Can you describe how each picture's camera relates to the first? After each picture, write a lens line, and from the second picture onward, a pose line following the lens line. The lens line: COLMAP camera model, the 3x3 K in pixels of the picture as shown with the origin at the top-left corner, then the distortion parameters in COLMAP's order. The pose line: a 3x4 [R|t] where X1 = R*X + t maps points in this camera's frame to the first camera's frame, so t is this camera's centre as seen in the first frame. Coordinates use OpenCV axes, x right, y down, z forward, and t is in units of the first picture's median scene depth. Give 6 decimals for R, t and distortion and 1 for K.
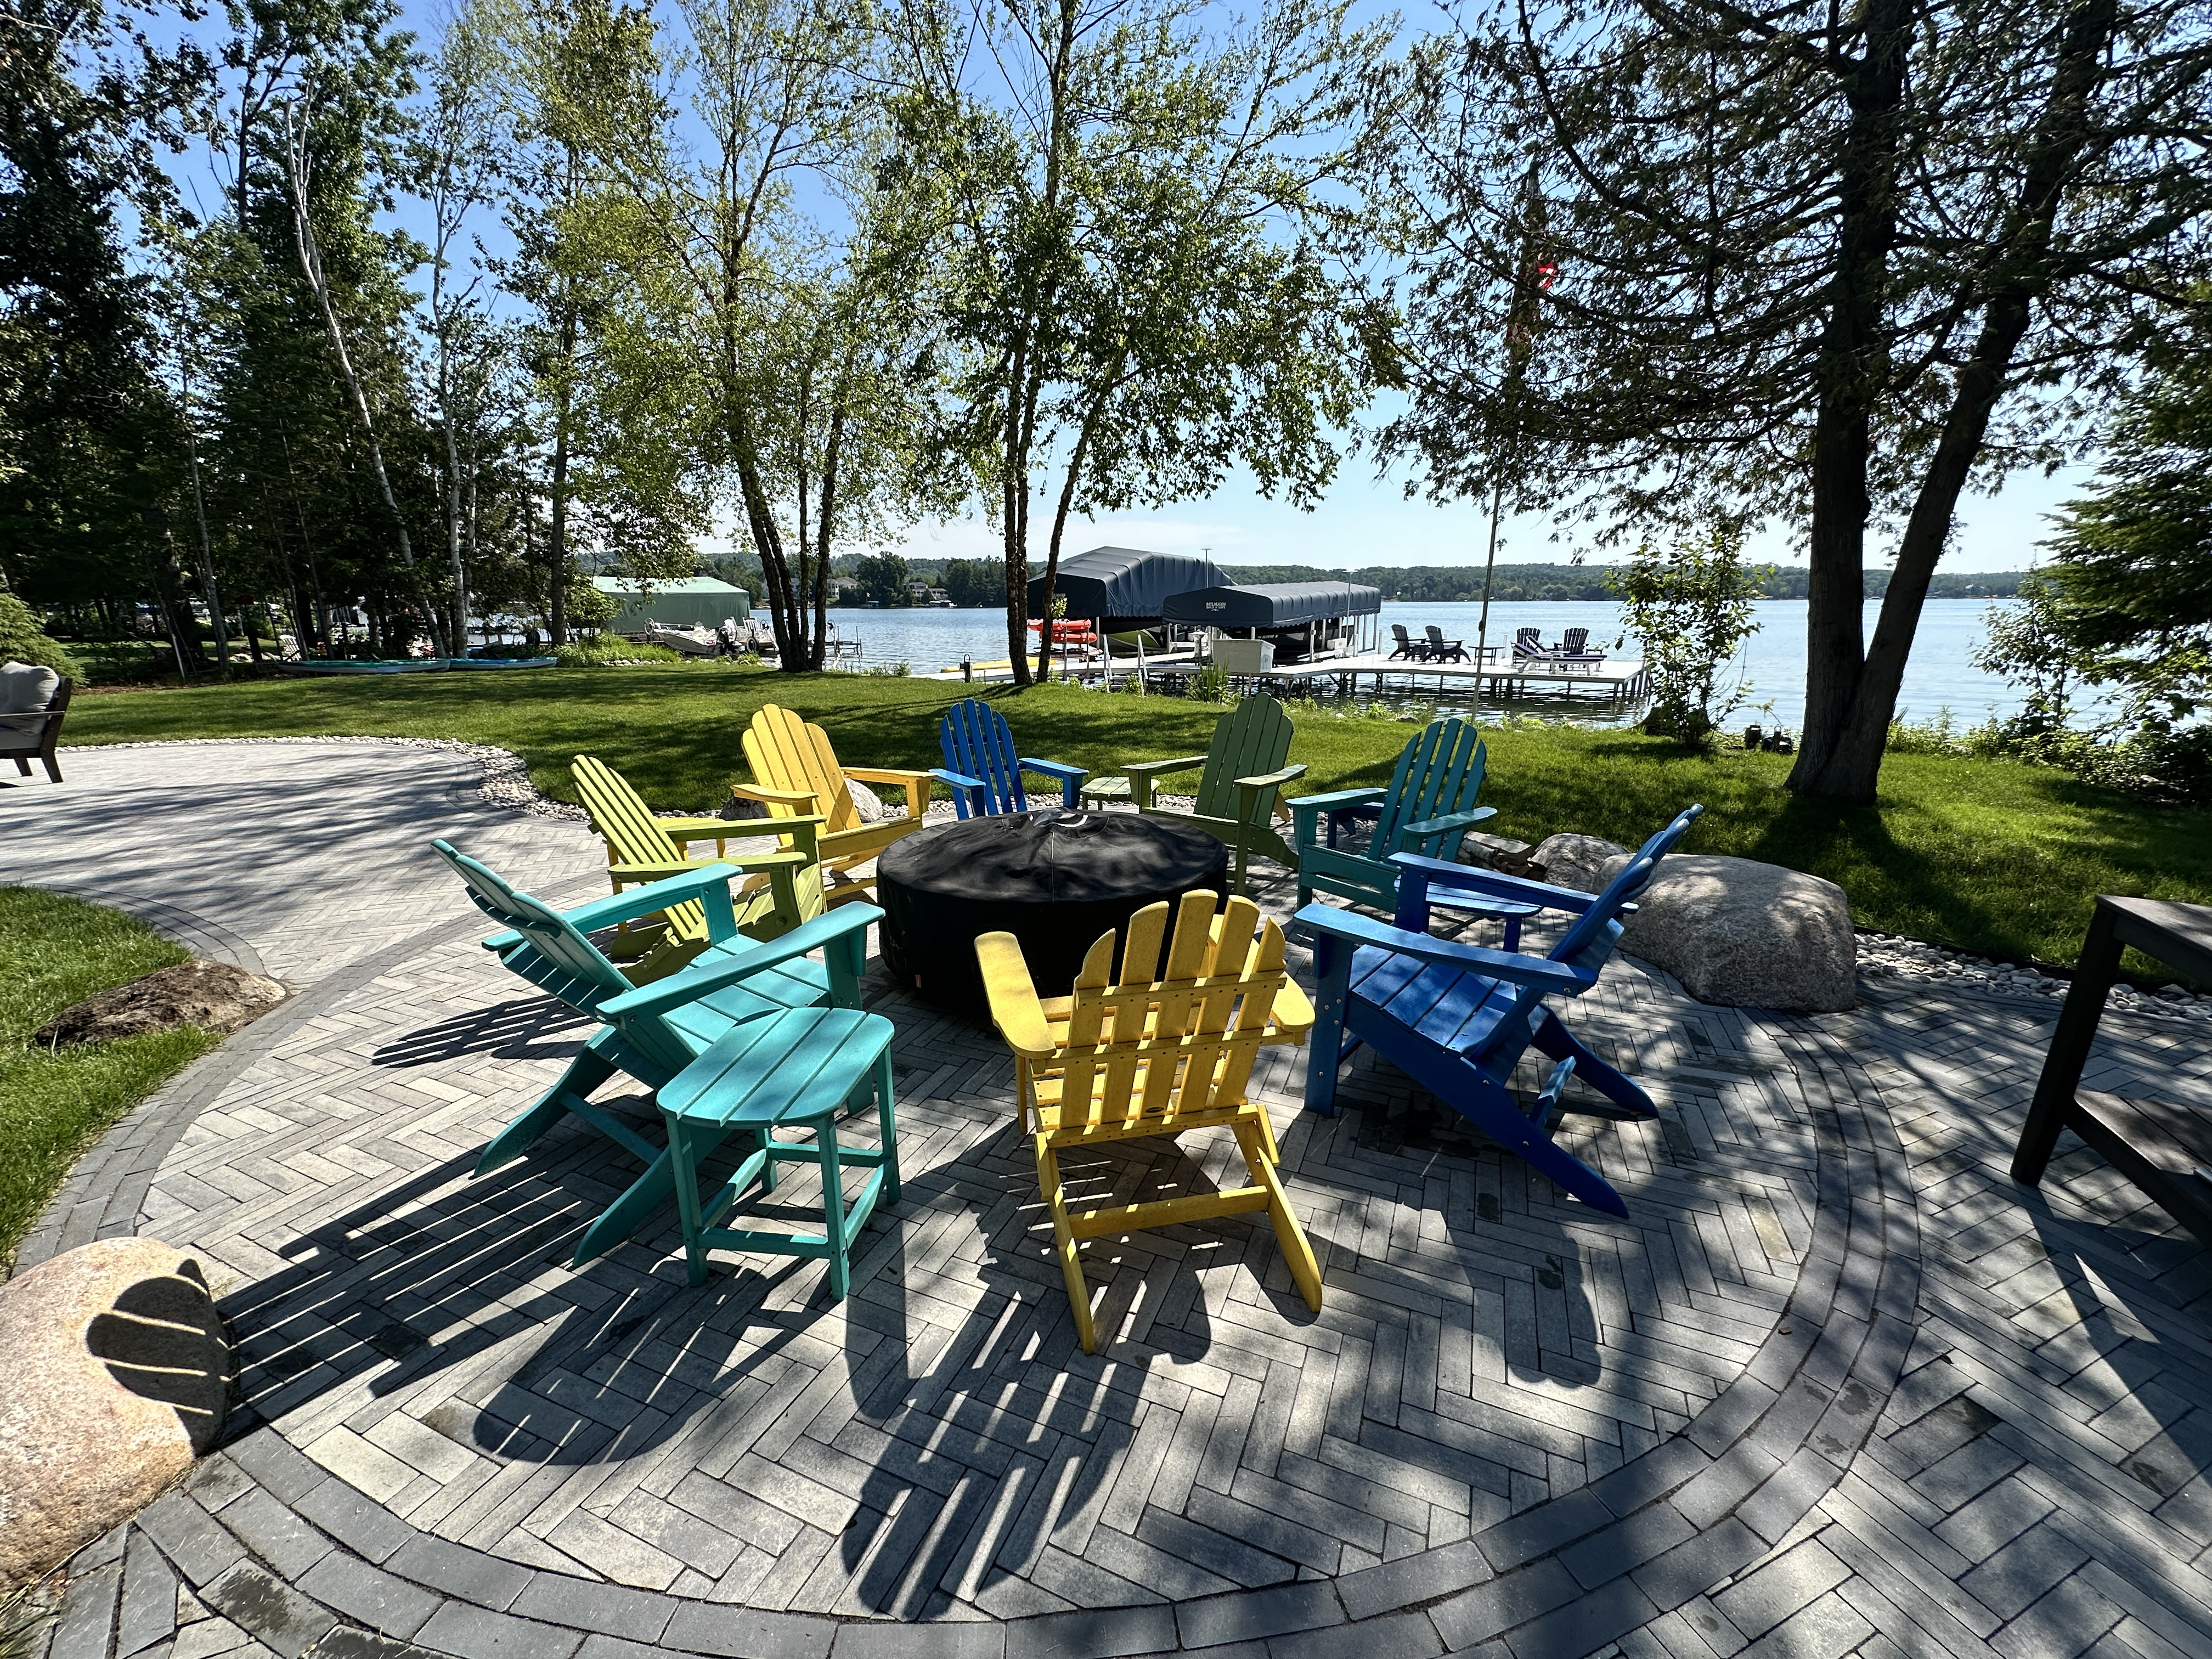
lens RADIAL K [[873.3, 0, 1106.0], [0, 873.3, 829.5], [0, 0, 1]] dist [0.000576, 0.000064]
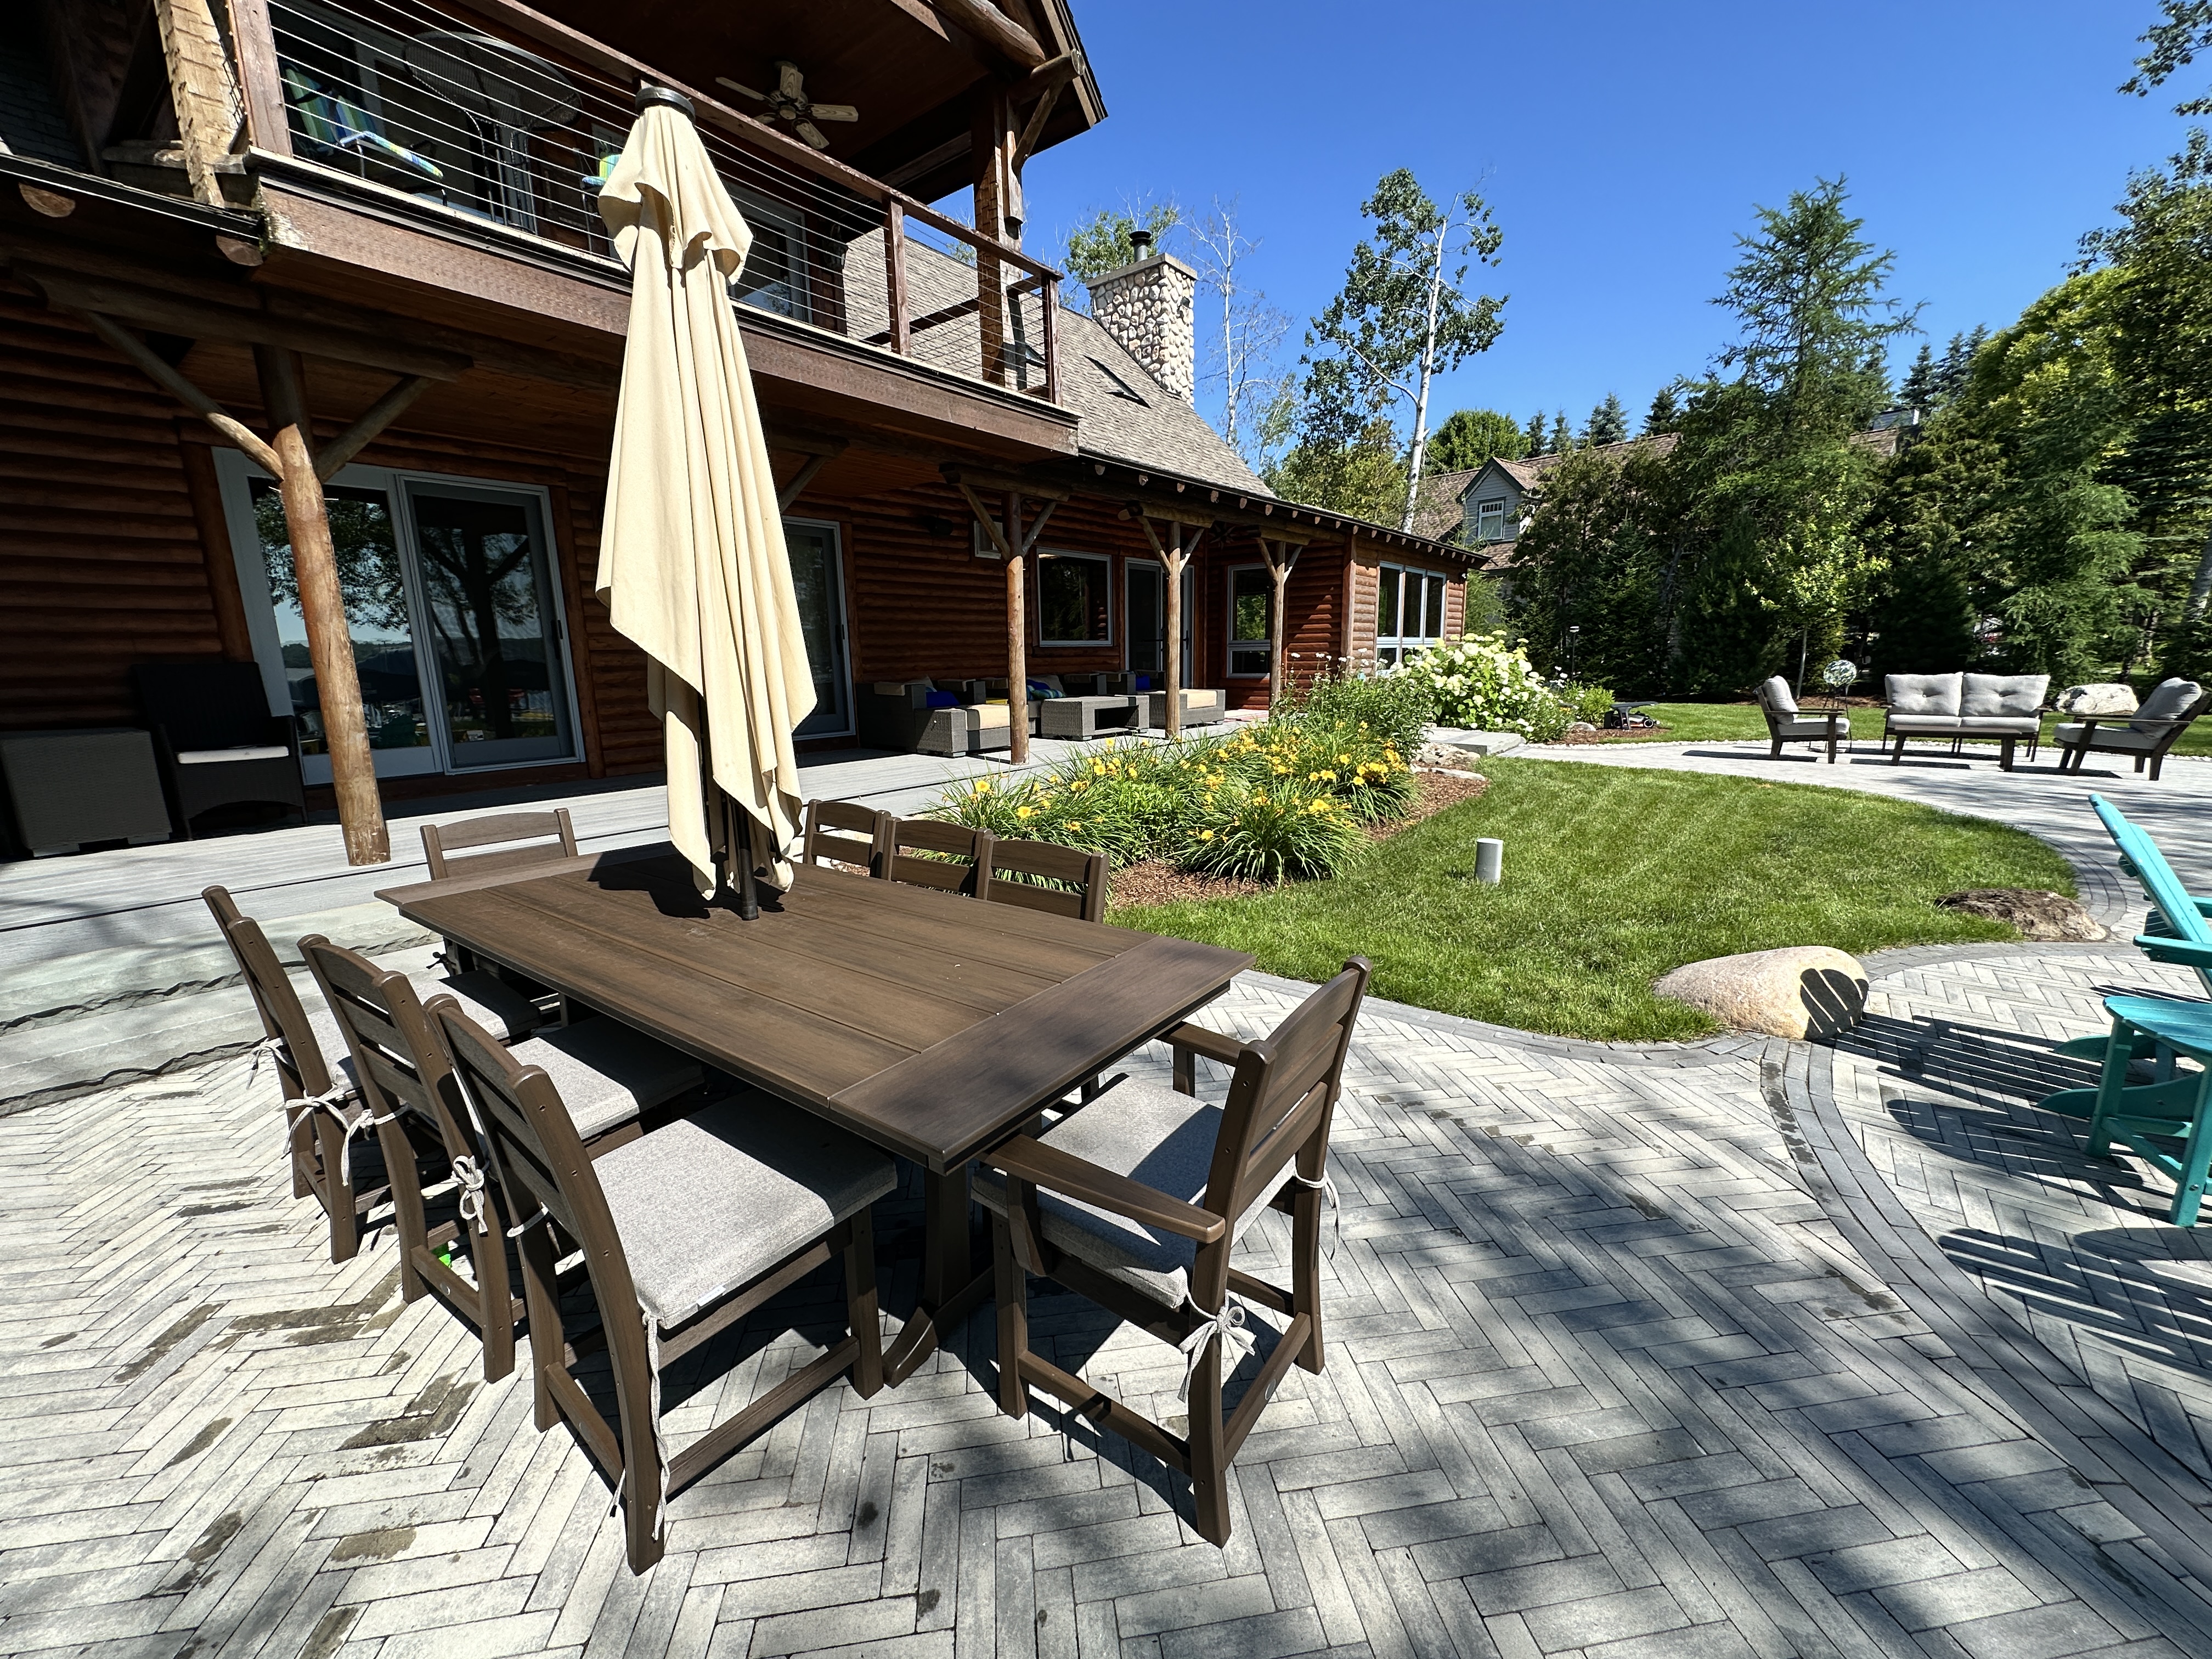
lens RADIAL K [[894.6, 0, 1101.8], [0, 894.6, 825.8], [0, 0, 1]] dist [0.003078, 0.000365]
pose [[-0.253697, 0.190208, -0.948398, 1.164715], [-0.220562, 0.943270, 0.248180, 0.059453], [0.941802, 0.272143, -0.197352, -0.268822]]
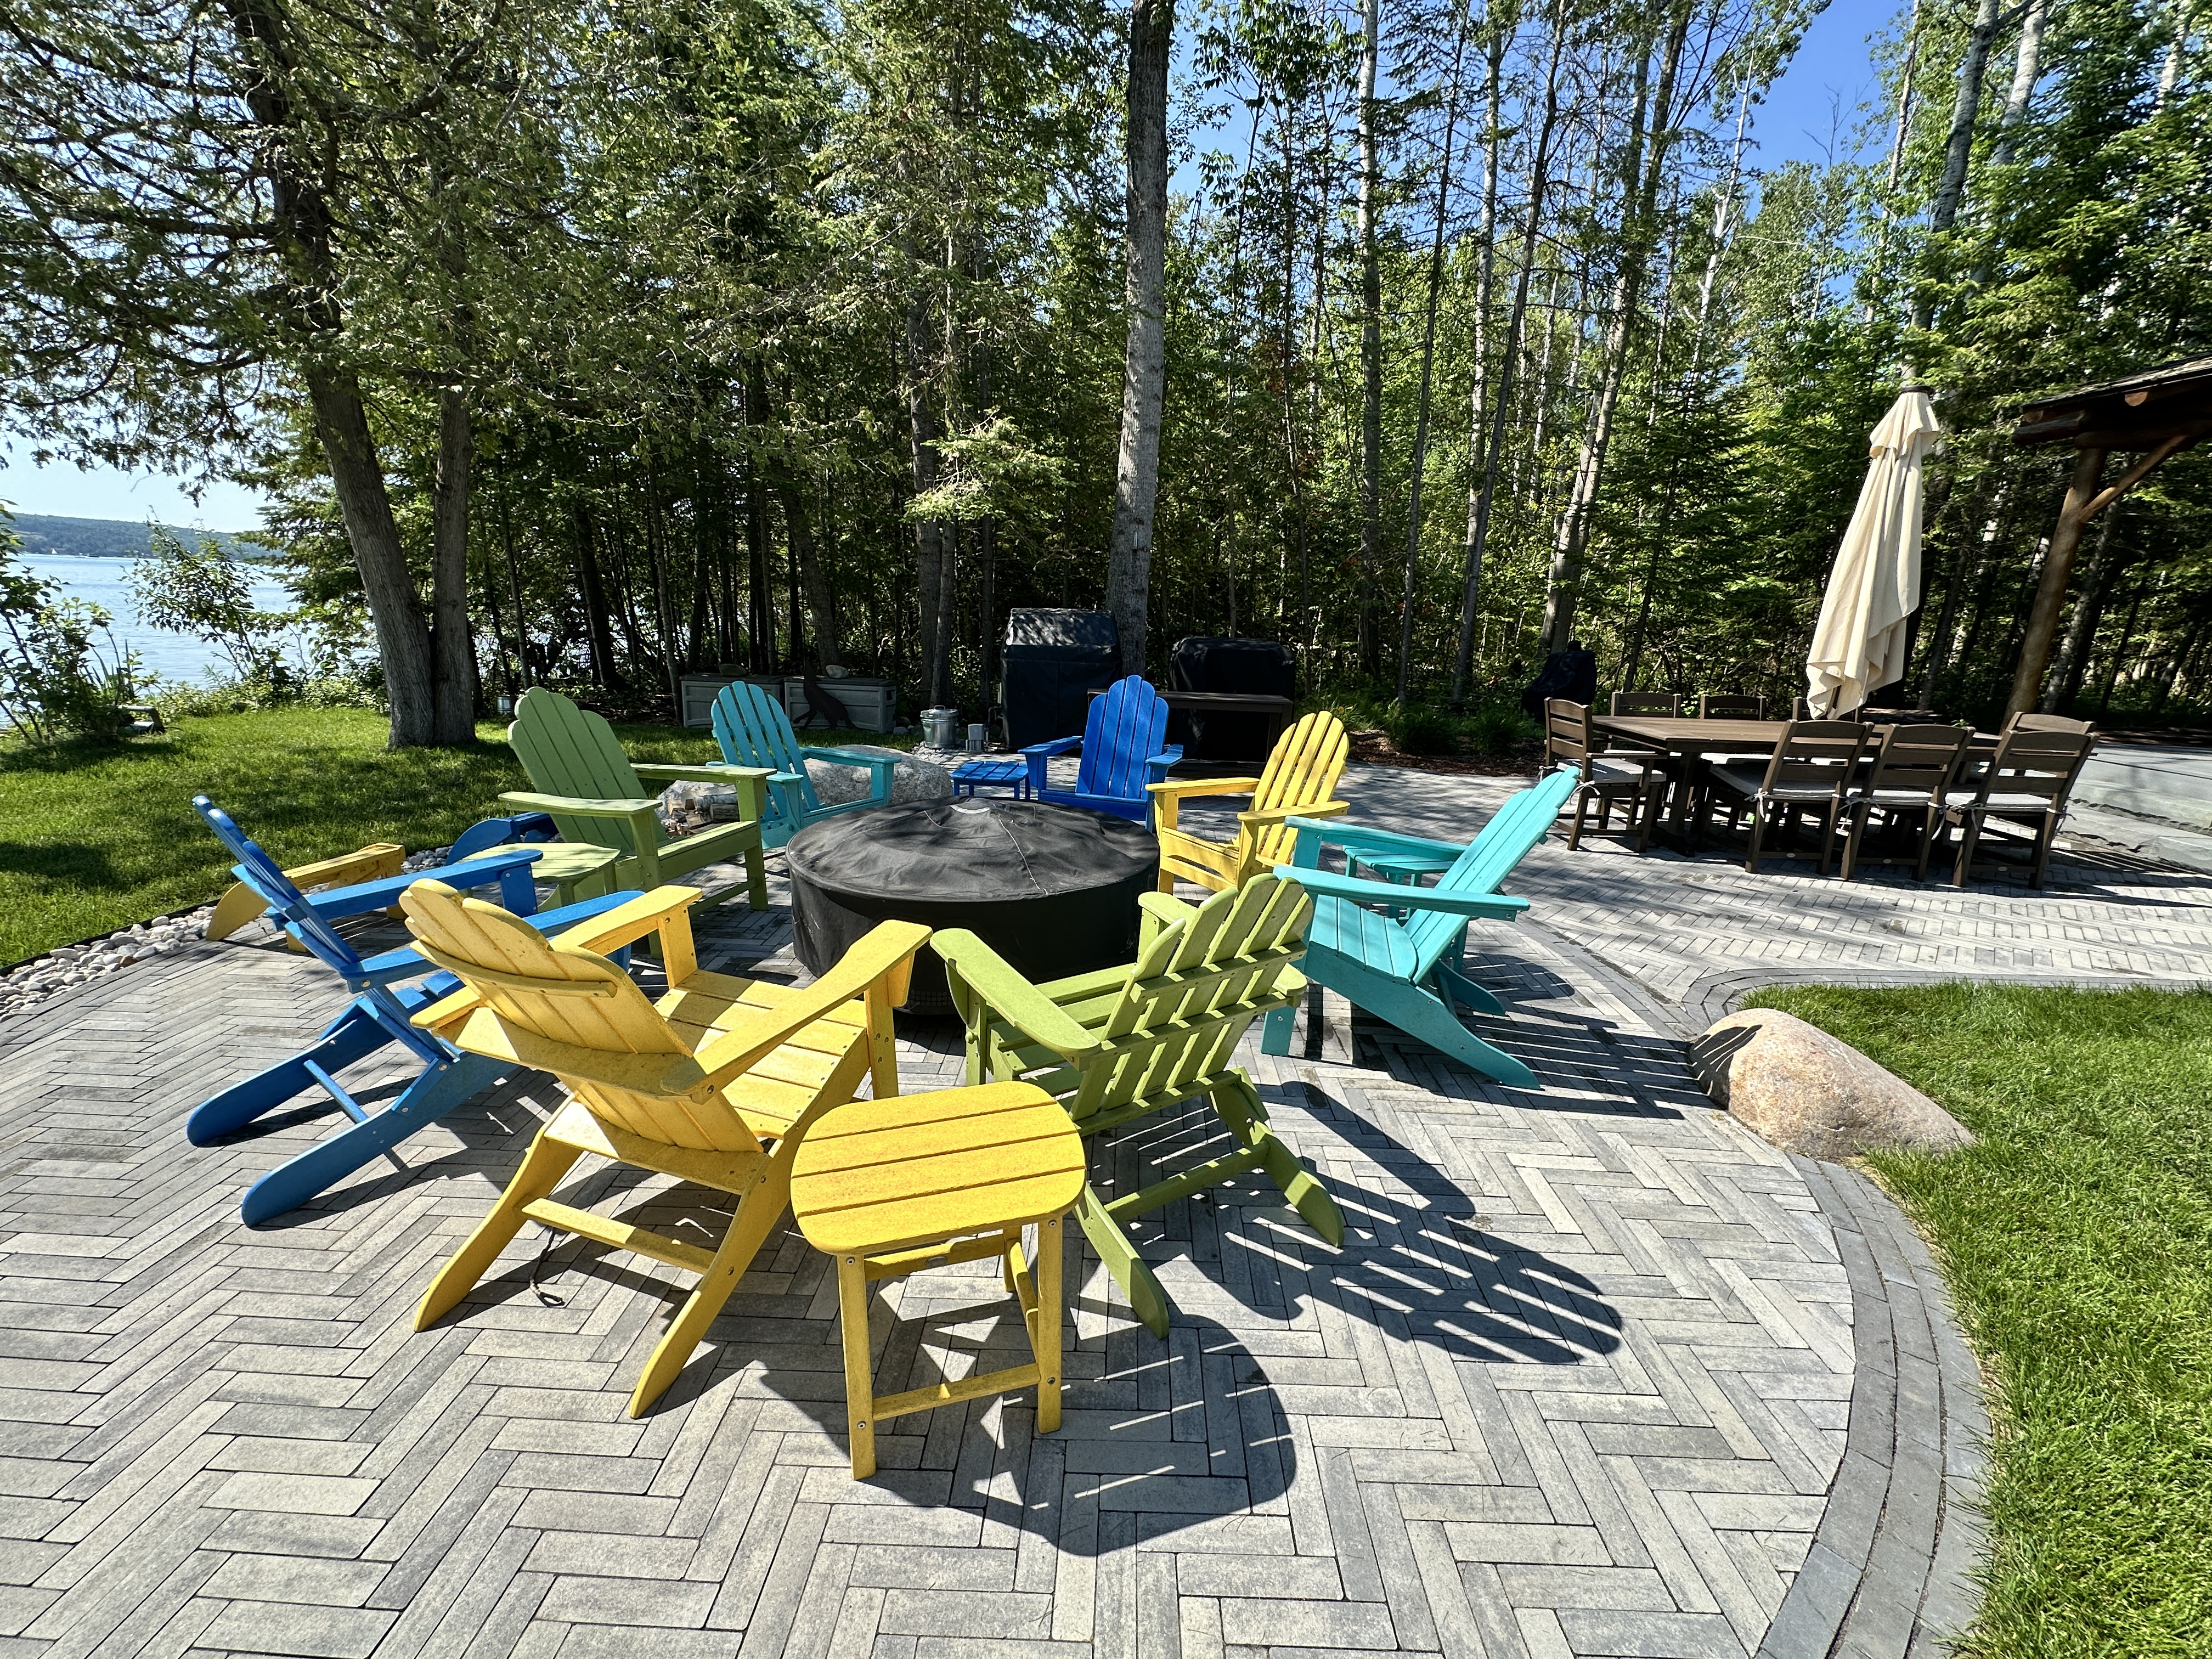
lens RADIAL K [[873.3, 0, 1106.0], [0, 873.3, 829.5], [0, 0, 1]] dist [0.000576, 0.000064]
pose [[-0.365852, -0.256524, 0.894621, -1.883702], [0.187364, 0.921280, 0.340790, -0.550211], [-0.911618, 0.292298, -0.288989, 2.269506]]
